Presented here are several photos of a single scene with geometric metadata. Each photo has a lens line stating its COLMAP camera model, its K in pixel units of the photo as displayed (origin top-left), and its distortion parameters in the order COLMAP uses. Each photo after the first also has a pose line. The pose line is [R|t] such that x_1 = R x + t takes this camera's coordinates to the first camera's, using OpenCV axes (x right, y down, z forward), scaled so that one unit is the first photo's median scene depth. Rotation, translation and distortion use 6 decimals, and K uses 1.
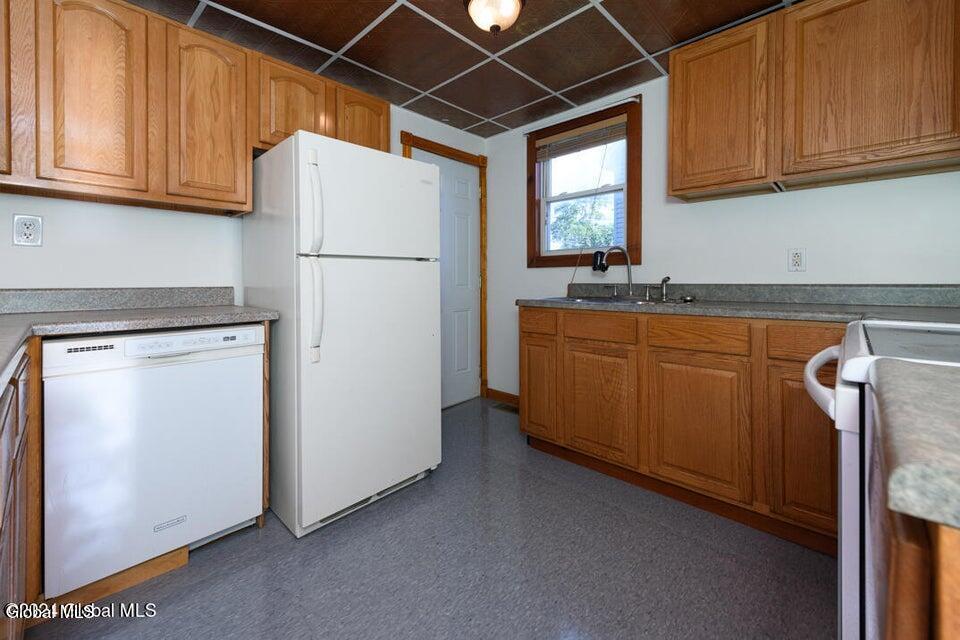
lens RADIAL K [[392.3, 0, 478.3], [0, 392.3, 284.8], [0, 0, 1]] dist [0.001935, 0.000164]
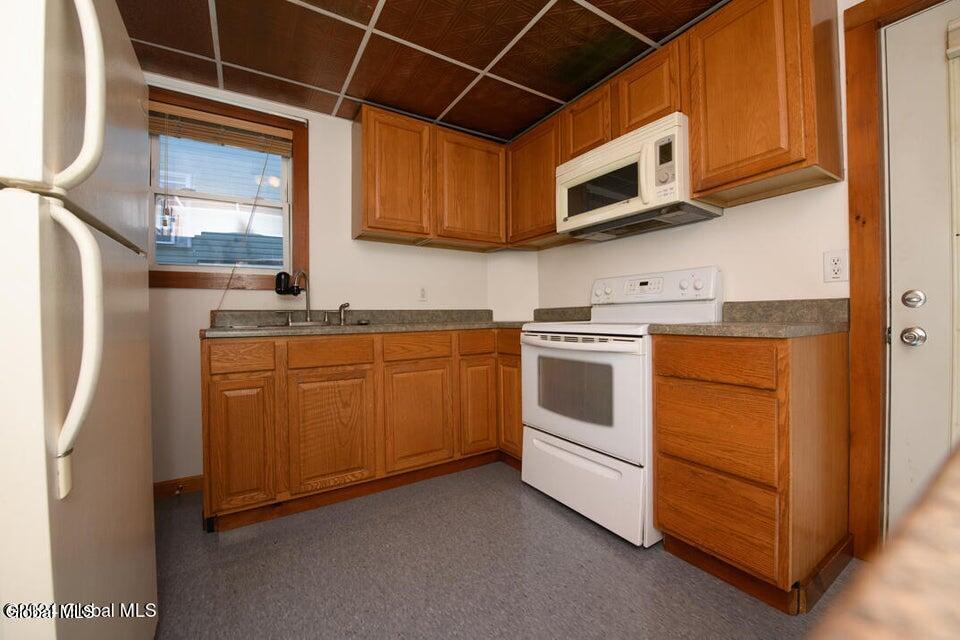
lens RADIAL K [[384.8, 0, 480.0], [0, 384.8, 320.0], [0, 0, 1]] dist [-0.002009, -0.000091]
pose [[0.245507, -0.010585, 0.969337, -0.527313], [0.021979, 0.999744, 0.005350, 0.032604], [-0.969146, 0.019992, 0.245676, 0.423066]]
